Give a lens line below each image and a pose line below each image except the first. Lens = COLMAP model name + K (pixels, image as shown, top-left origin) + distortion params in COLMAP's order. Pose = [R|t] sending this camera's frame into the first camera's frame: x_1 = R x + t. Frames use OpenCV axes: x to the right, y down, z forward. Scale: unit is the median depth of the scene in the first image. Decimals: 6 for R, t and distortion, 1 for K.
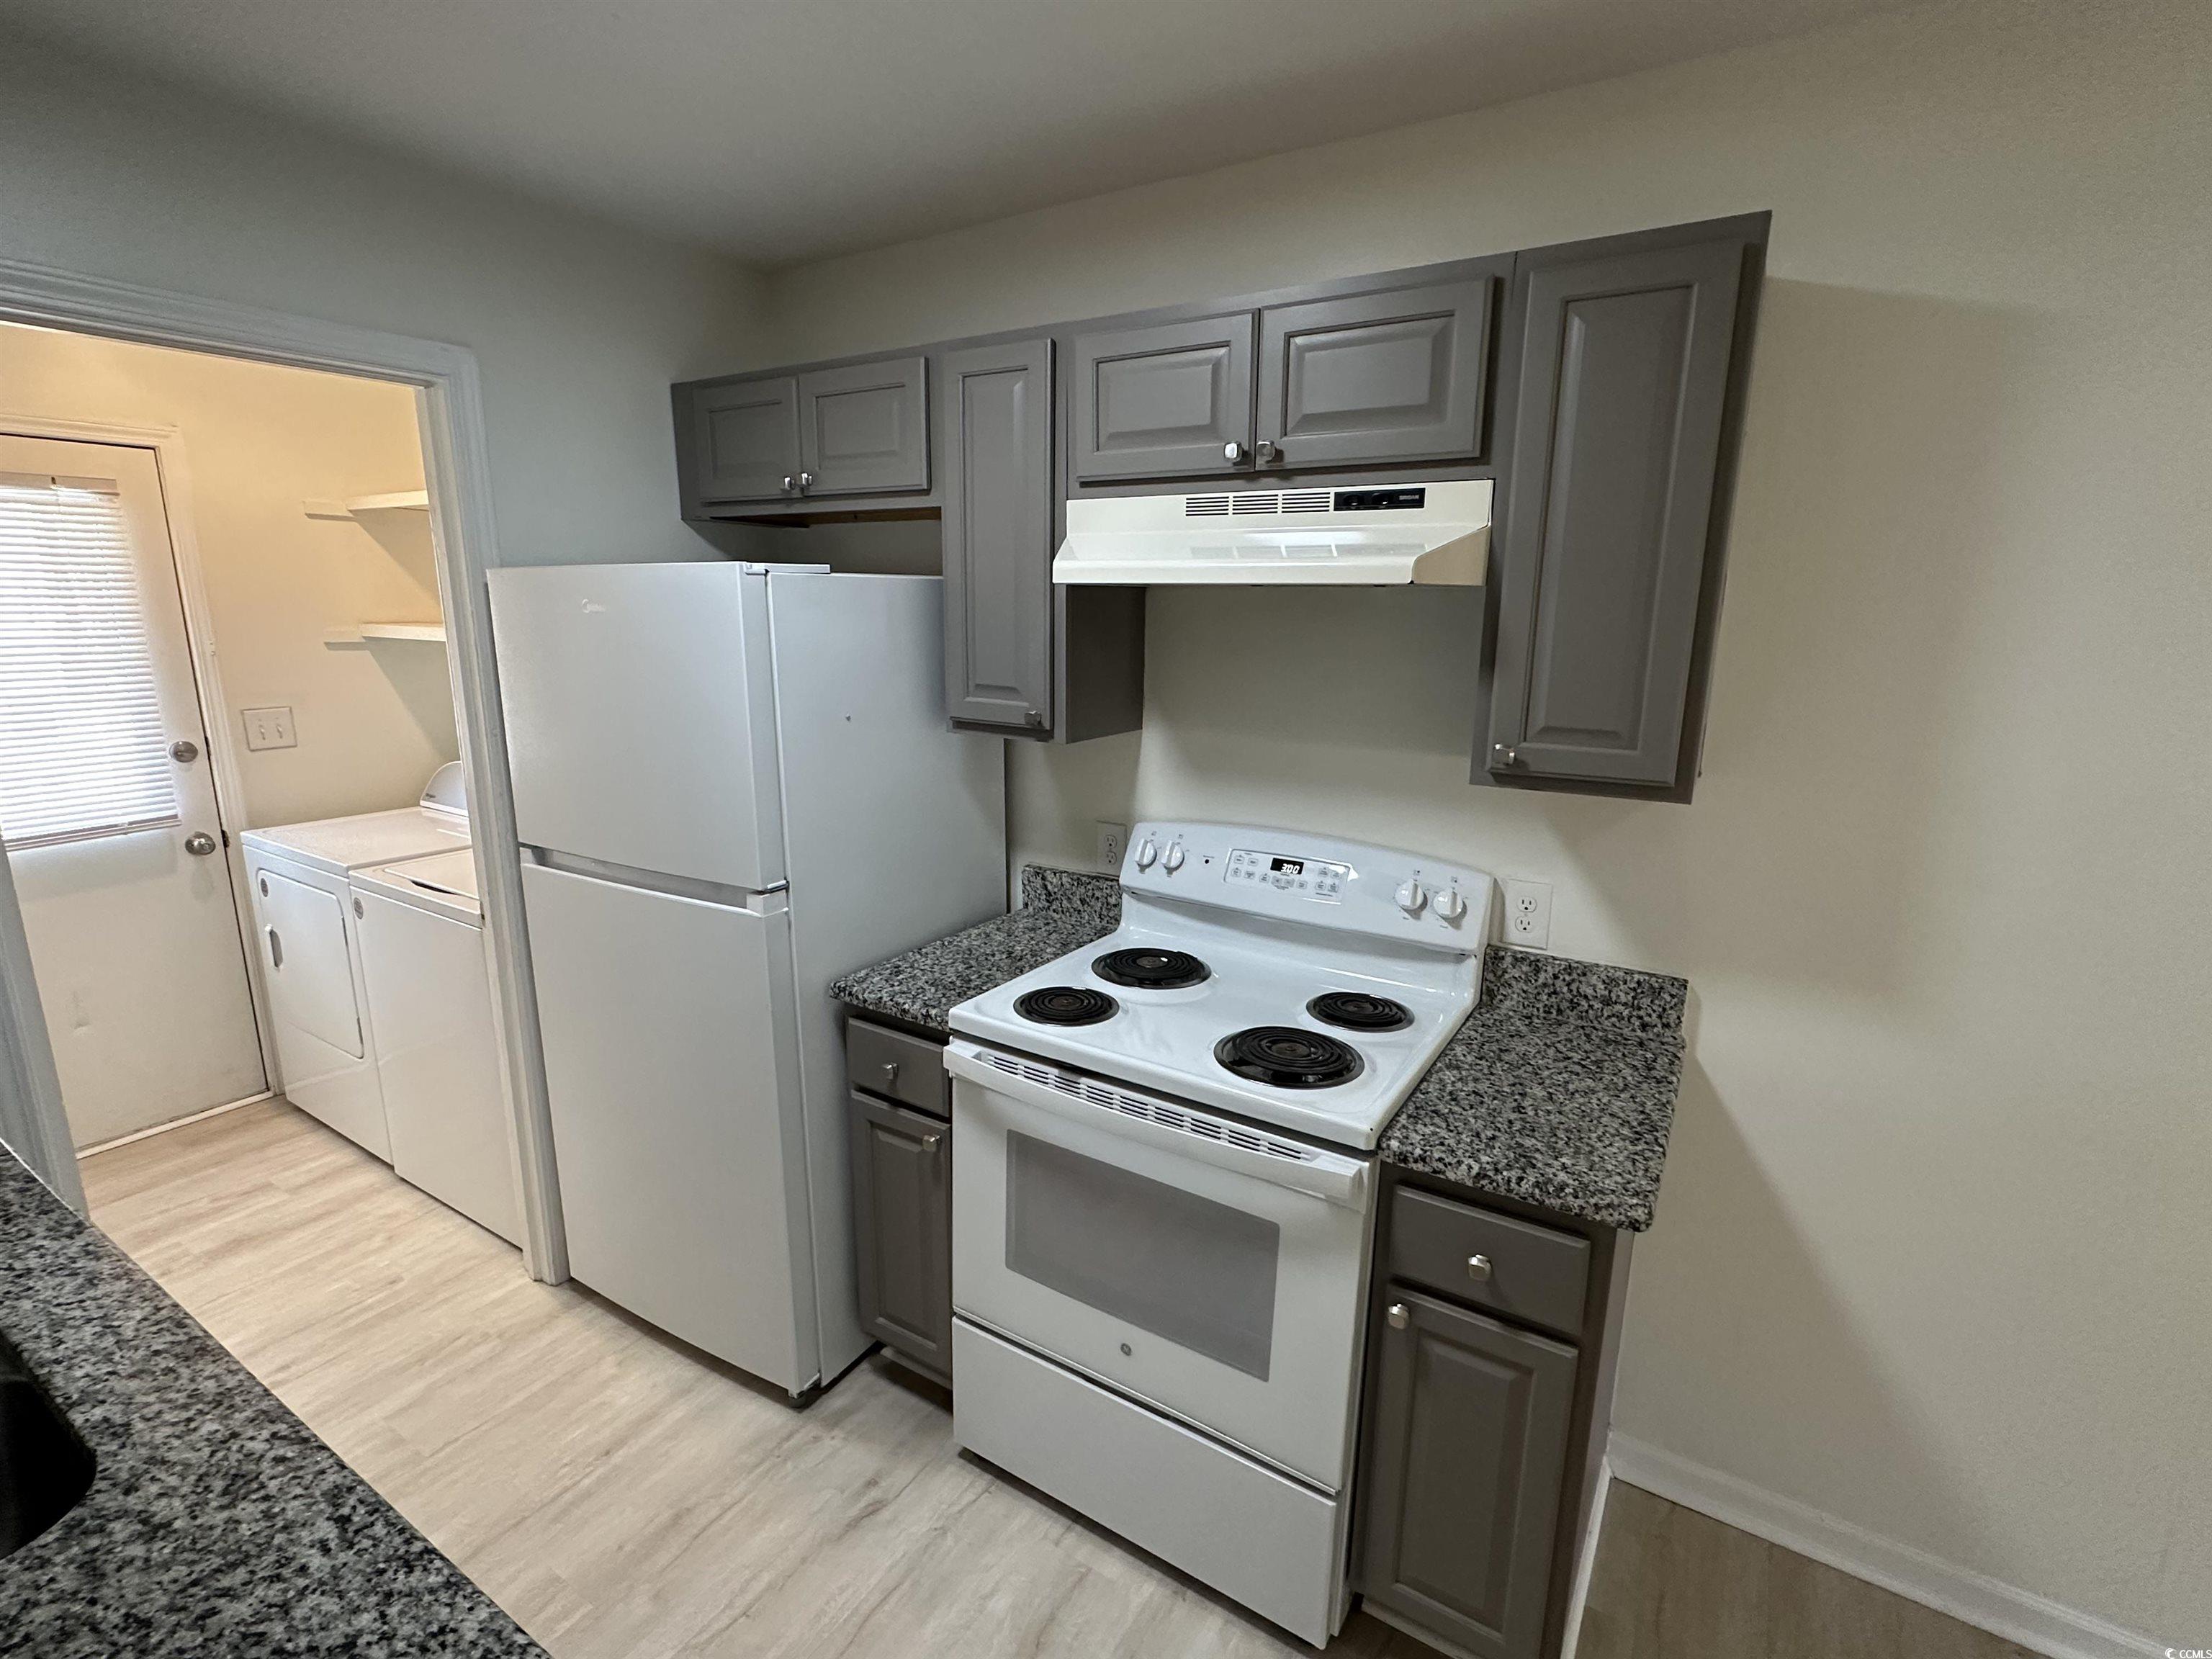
lens RADIAL K [[1030.4, 0, 1106.5], [0, 1030.4, 834.0], [0, 0, 1]] dist [-0.001455, 0.000450]
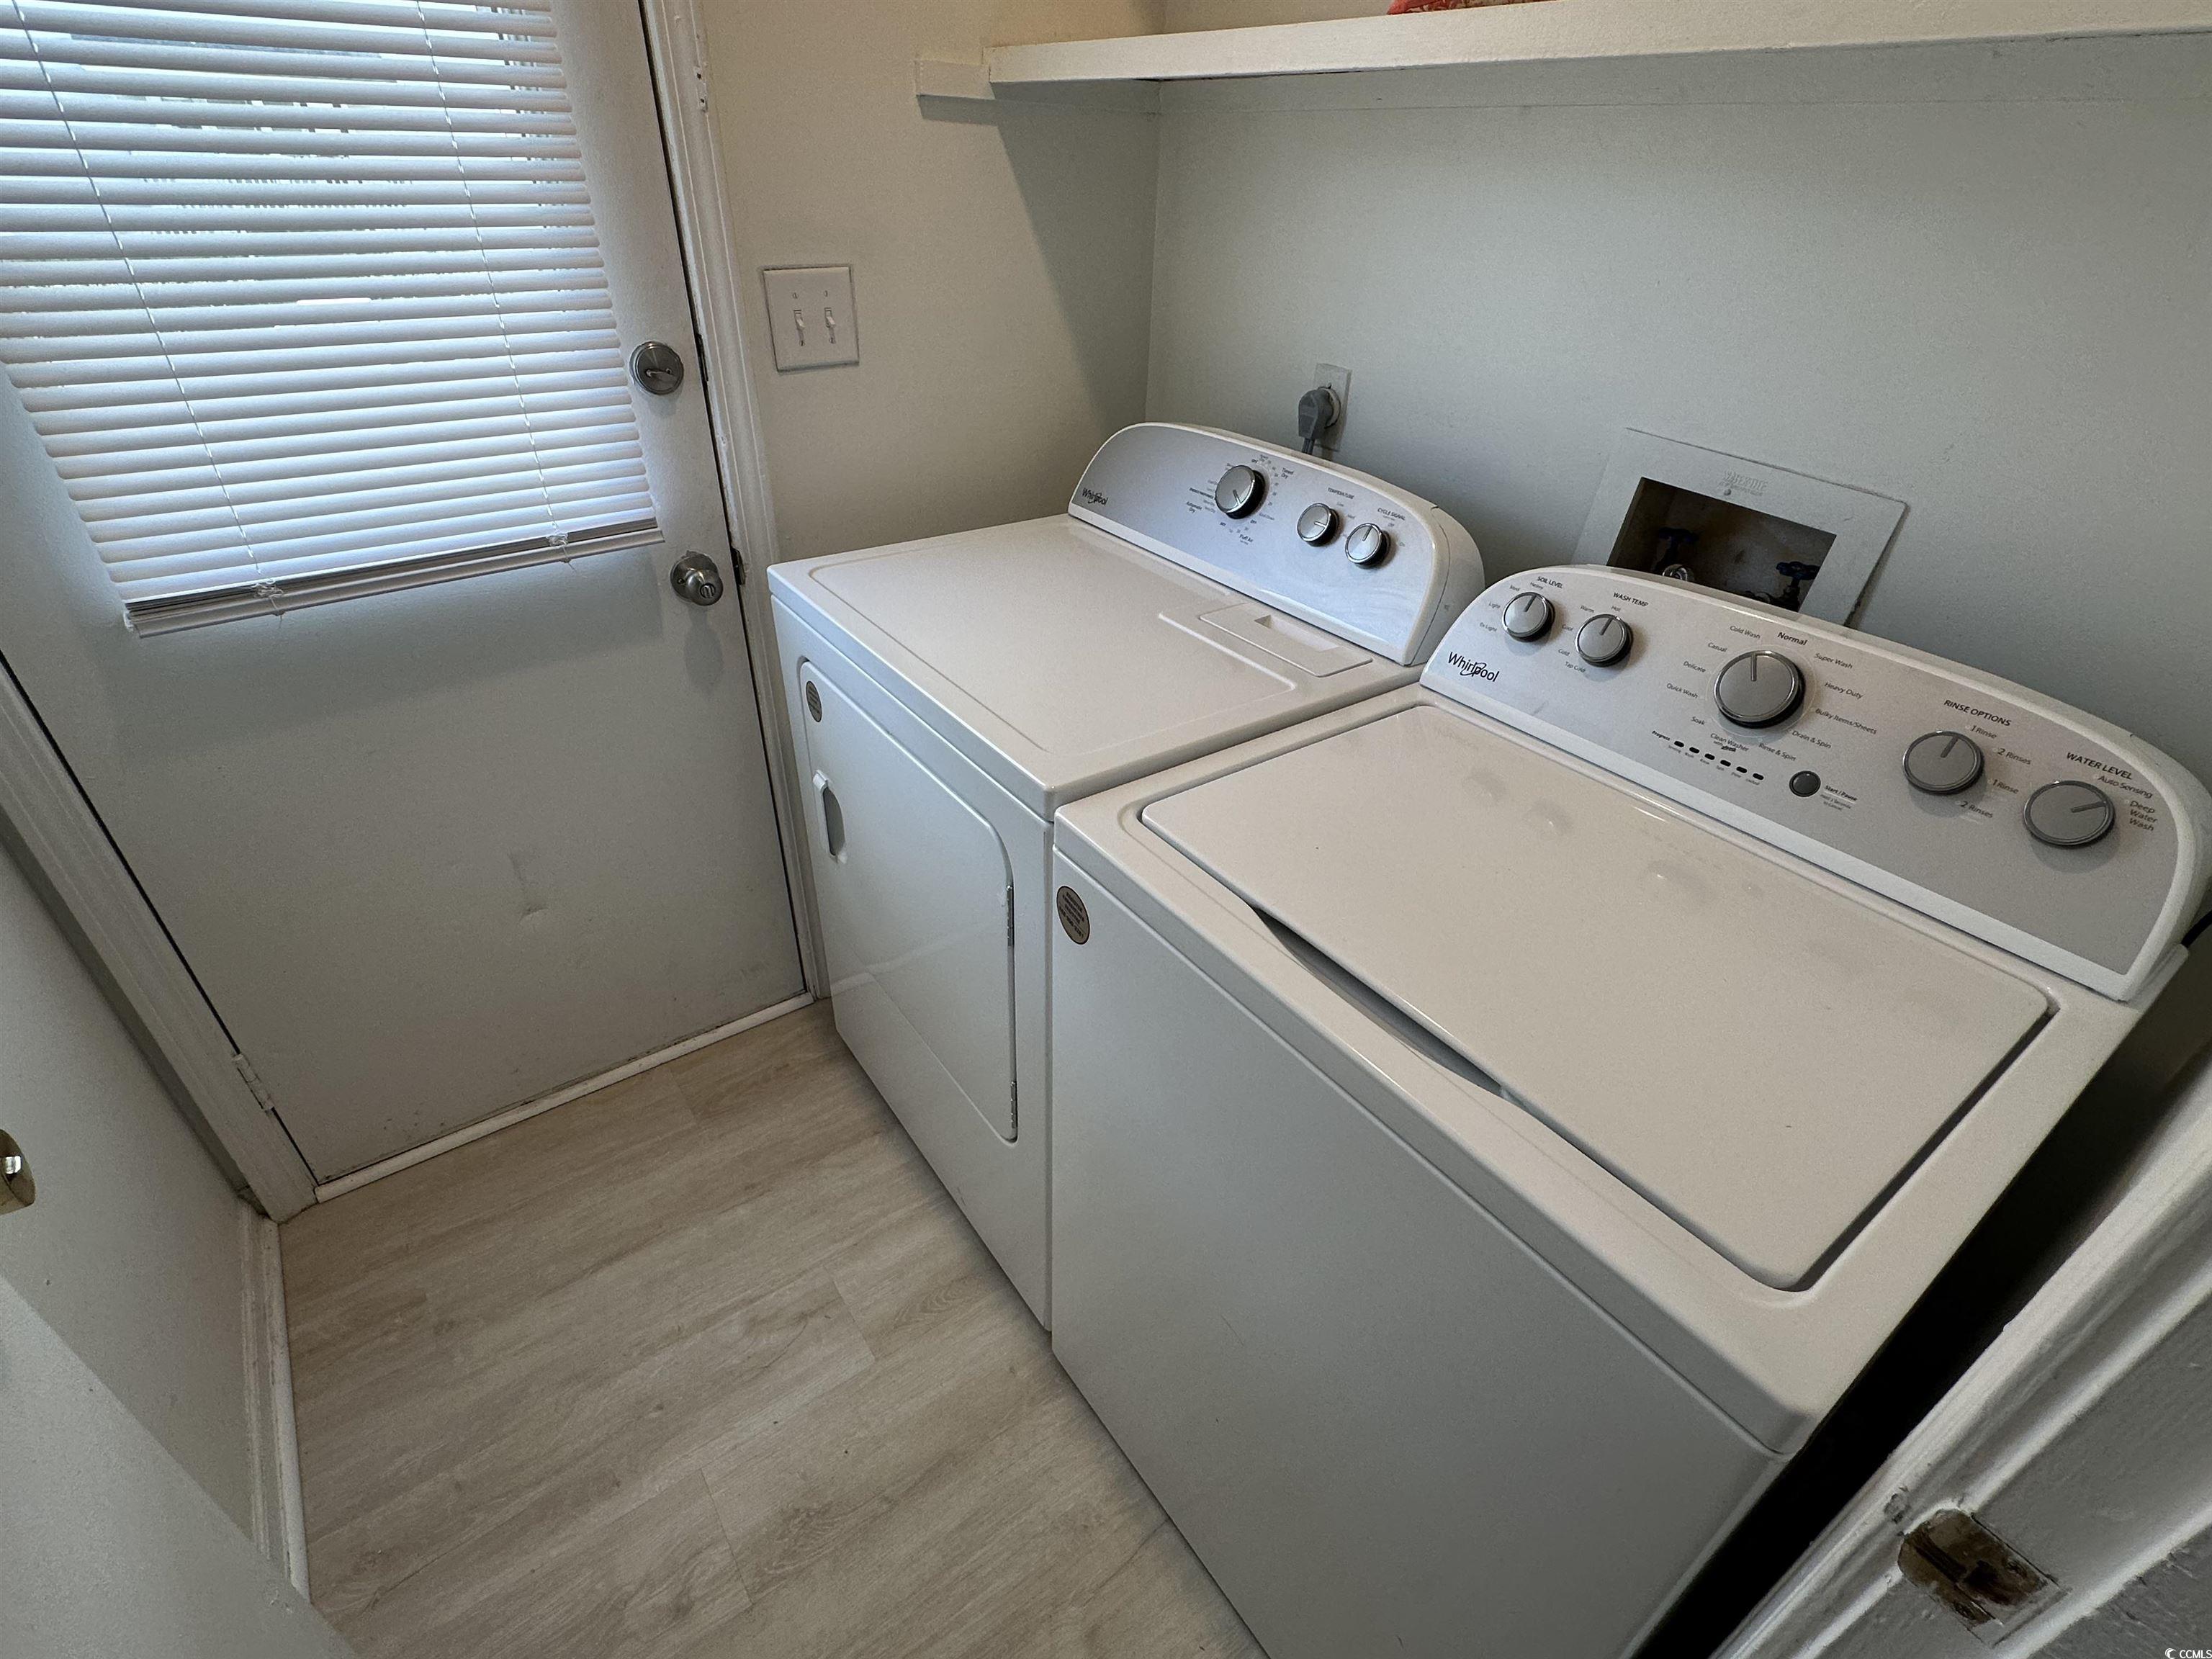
lens RADIAL K [[1030.4, 0, 1102.4], [0, 1030.4, 830.9], [0, 0, 1]] dist [-0.001455, 0.000450]
pose [[0.930112, 0.215603, -0.297334, -0.540971], [-0.099524, 0.927230, 0.361025, -0.073066], [0.353535, -0.306201, 0.883886, 0.611641]]
